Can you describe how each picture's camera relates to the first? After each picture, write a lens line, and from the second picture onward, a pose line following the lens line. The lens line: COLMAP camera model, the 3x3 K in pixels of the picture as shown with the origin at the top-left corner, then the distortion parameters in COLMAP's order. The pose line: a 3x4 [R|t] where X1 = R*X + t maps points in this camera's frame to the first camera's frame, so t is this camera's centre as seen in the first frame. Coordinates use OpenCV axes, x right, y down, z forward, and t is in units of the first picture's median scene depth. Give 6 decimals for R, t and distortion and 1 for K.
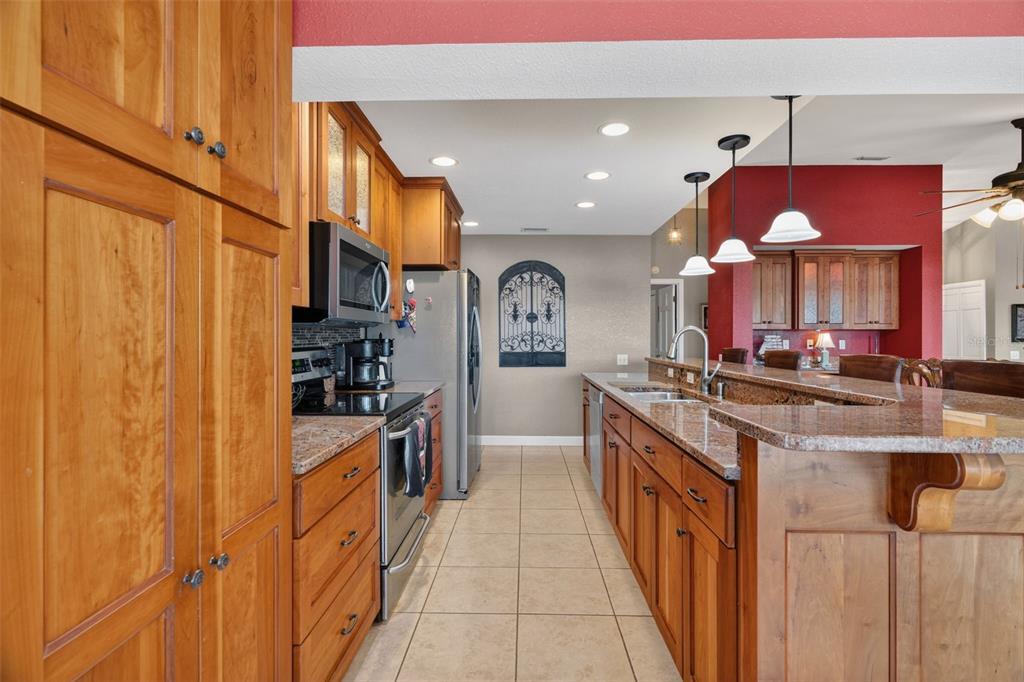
lens RADIAL K [[468.8, 0, 512.0], [0, 468.8, 333.4], [0, 0, 1]] dist [-0.009970, 0.002366]
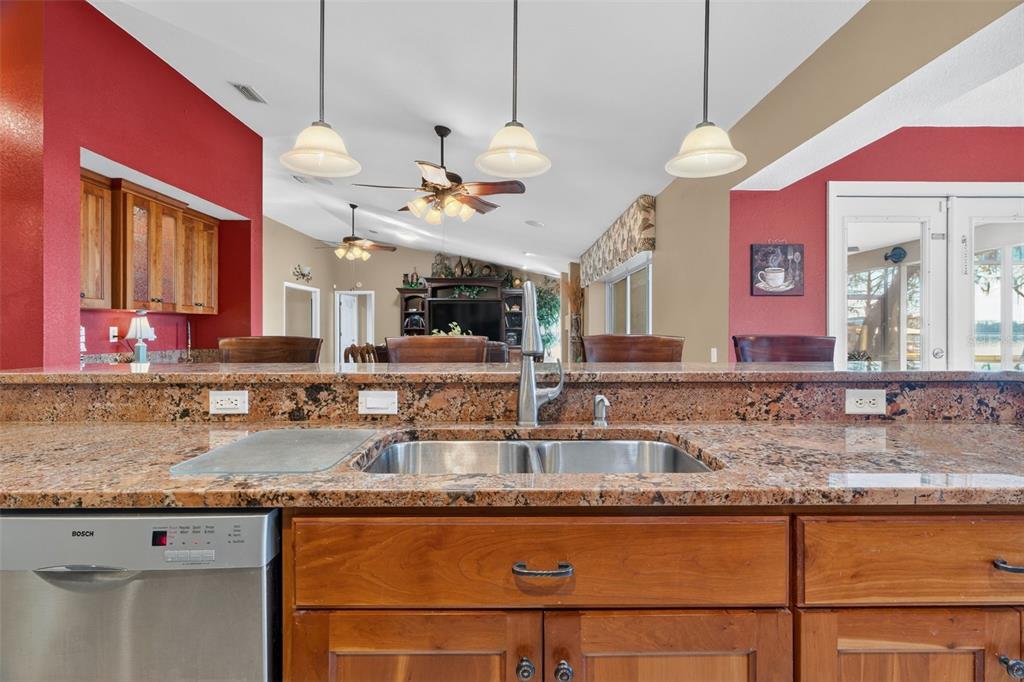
lens RADIAL K [[468.8, 0, 512.4], [0, 468.8, 334.2], [0, 0, 1]] dist [-0.009970, 0.002366]
pose [[-0.034727, -0.014718, 0.999288, -0.023861], [-0.008380, 0.999861, 0.014435, 0.009732], [-0.999362, -0.007872, -0.034846, 0.517357]]
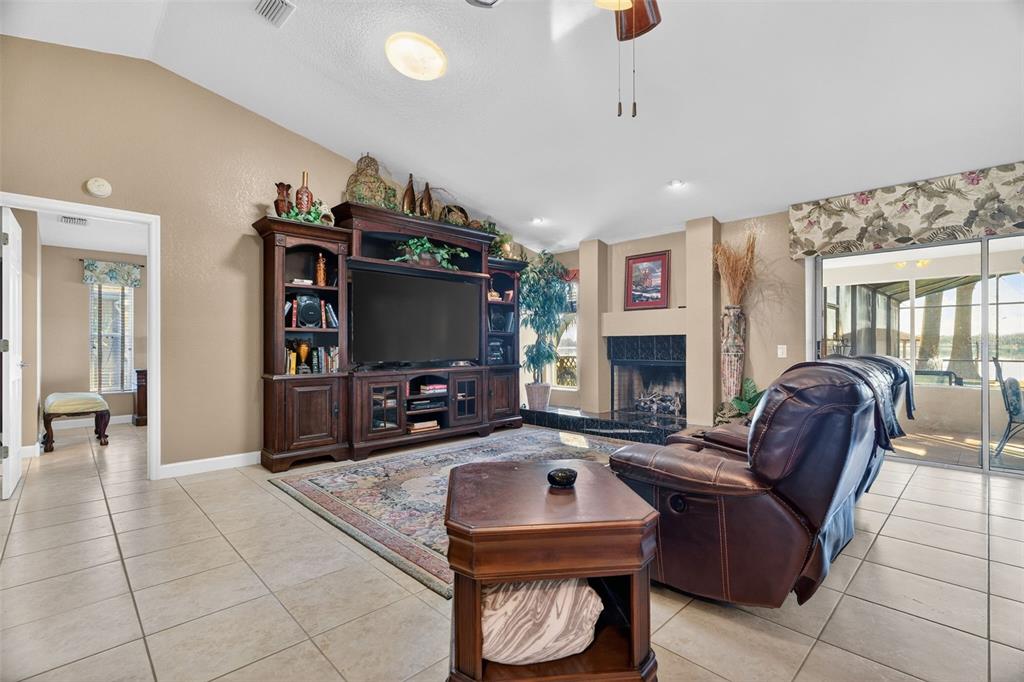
lens RADIAL K [[468.8, 0, 503.7], [0, 468.8, 345.7], [0, 0, 1]] dist [-0.009970, 0.002366]
pose [[-0.723164, -0.002524, 0.690672, 1.118278], [-0.007287, 0.999966, -0.003976, 0.042674], [-0.690638, -0.007909, -0.723157, 1.147489]]
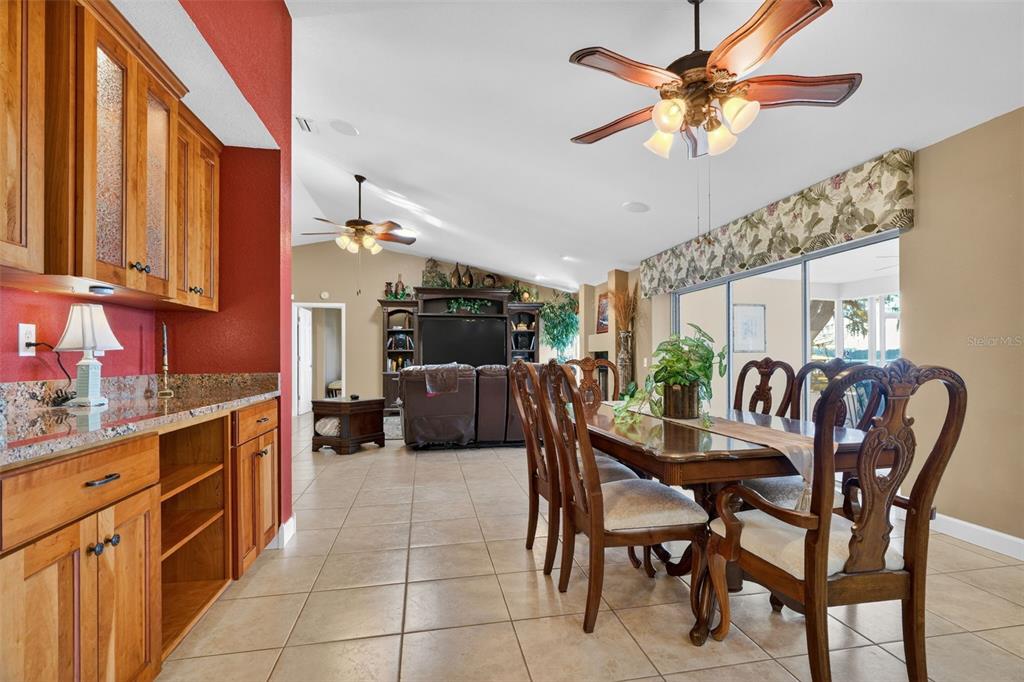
lens RADIAL K [[468.8, 0, 495.7], [0, 468.8, 355.8], [0, 0, 1]] dist [-0.009970, 0.002366]
pose [[-0.204555, -0.000014, 0.978855, 0.319295], [-0.008686, 0.999961, -0.001801, 0.034022], [-0.978817, -0.008870, -0.204547, 0.843626]]
